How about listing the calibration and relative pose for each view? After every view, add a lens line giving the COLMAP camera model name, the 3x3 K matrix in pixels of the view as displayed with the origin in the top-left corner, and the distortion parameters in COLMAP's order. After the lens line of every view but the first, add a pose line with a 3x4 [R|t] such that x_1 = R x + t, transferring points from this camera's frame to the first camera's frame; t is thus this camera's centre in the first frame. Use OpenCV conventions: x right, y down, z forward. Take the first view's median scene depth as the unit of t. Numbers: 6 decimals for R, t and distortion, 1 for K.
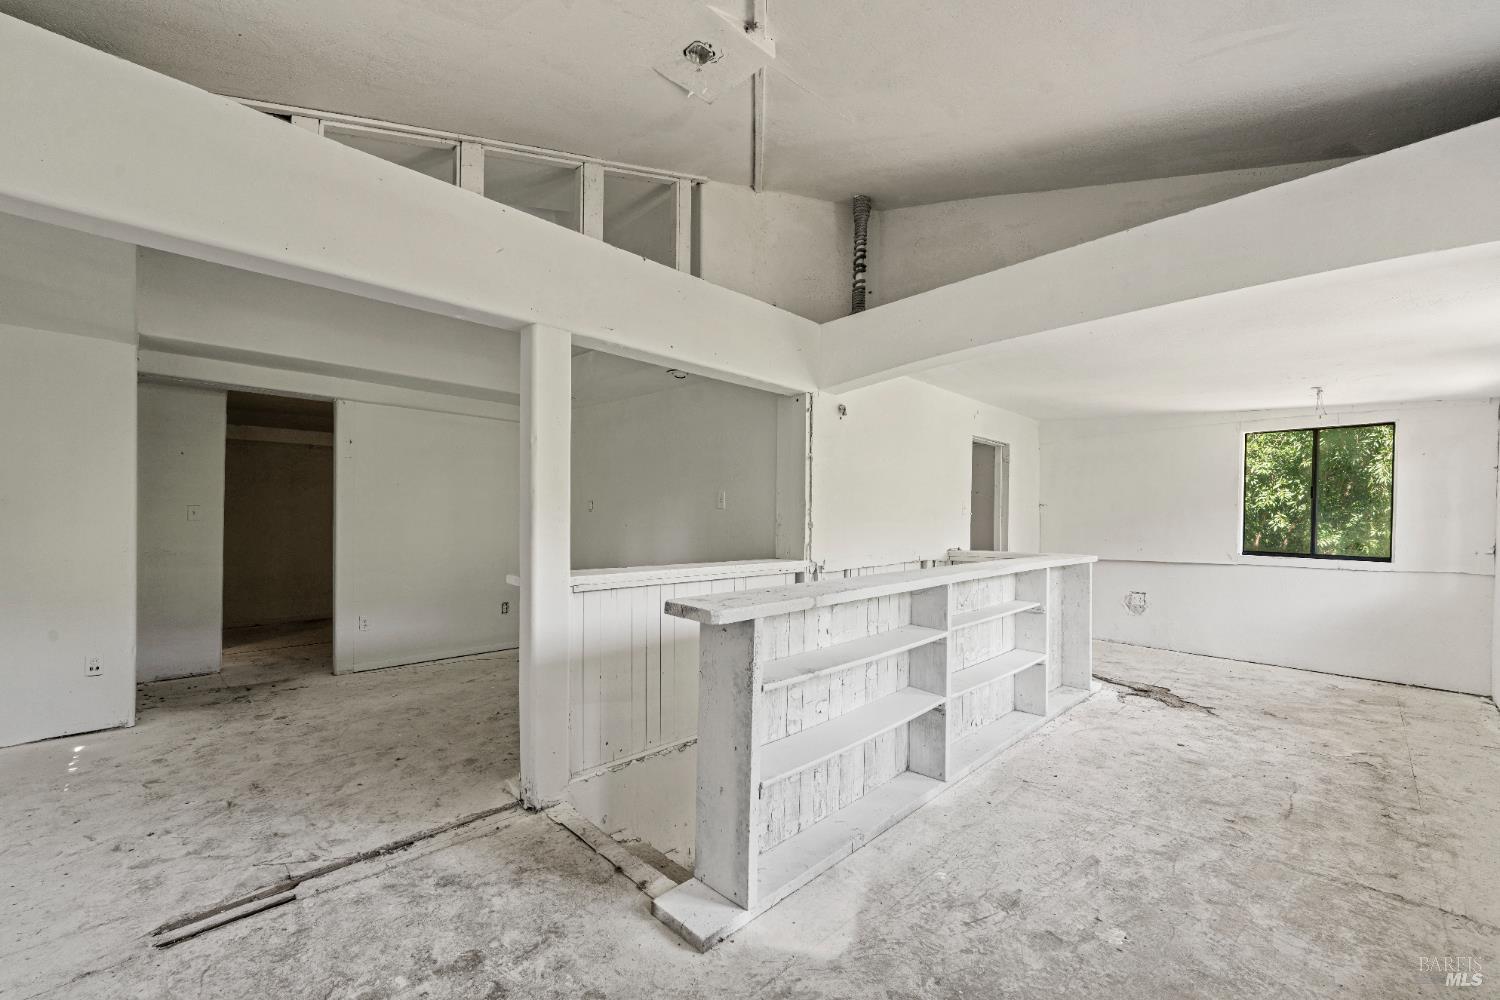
lens RADIAL K [[605.3, 0, 752.2], [0, 605.3, 522.1], [0, 0, 1]] dist [0.001895, -0.000756]
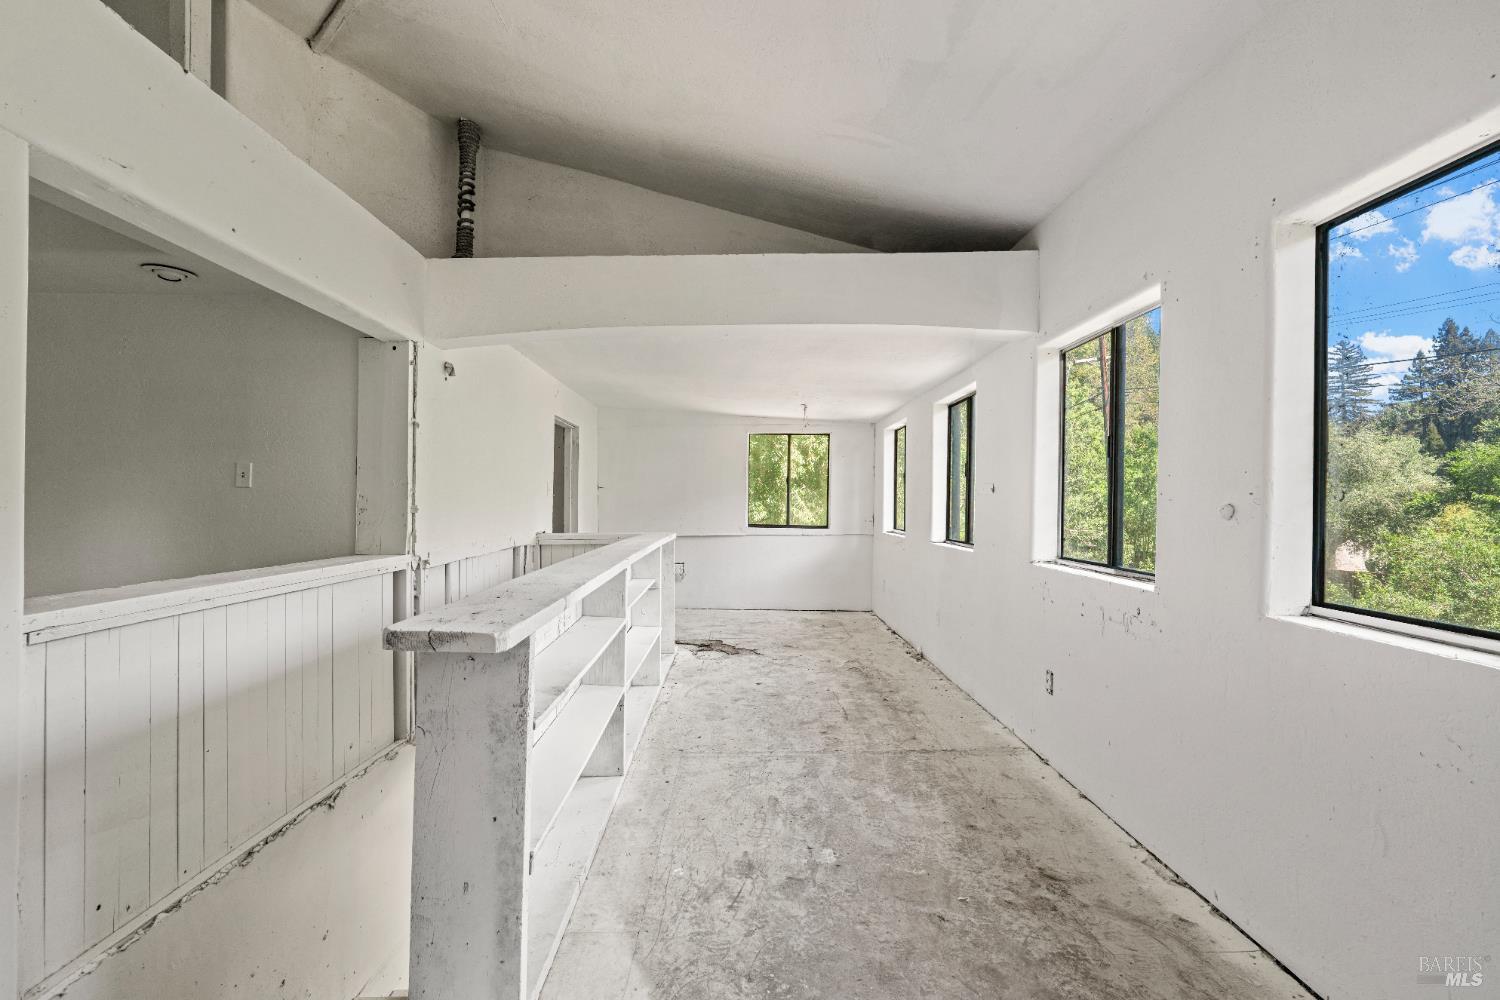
lens RADIAL K [[605.3, 0, 750.0], [0, 605.3, 501.2], [0, 0, 1]] dist [0.001895, -0.000756]
pose [[0.699327, -0.005320, 0.714782, -0.182541], [0.008523, 0.999963, -0.000896, -0.001424], [-0.714751, 0.006719, 0.699346, 0.152356]]
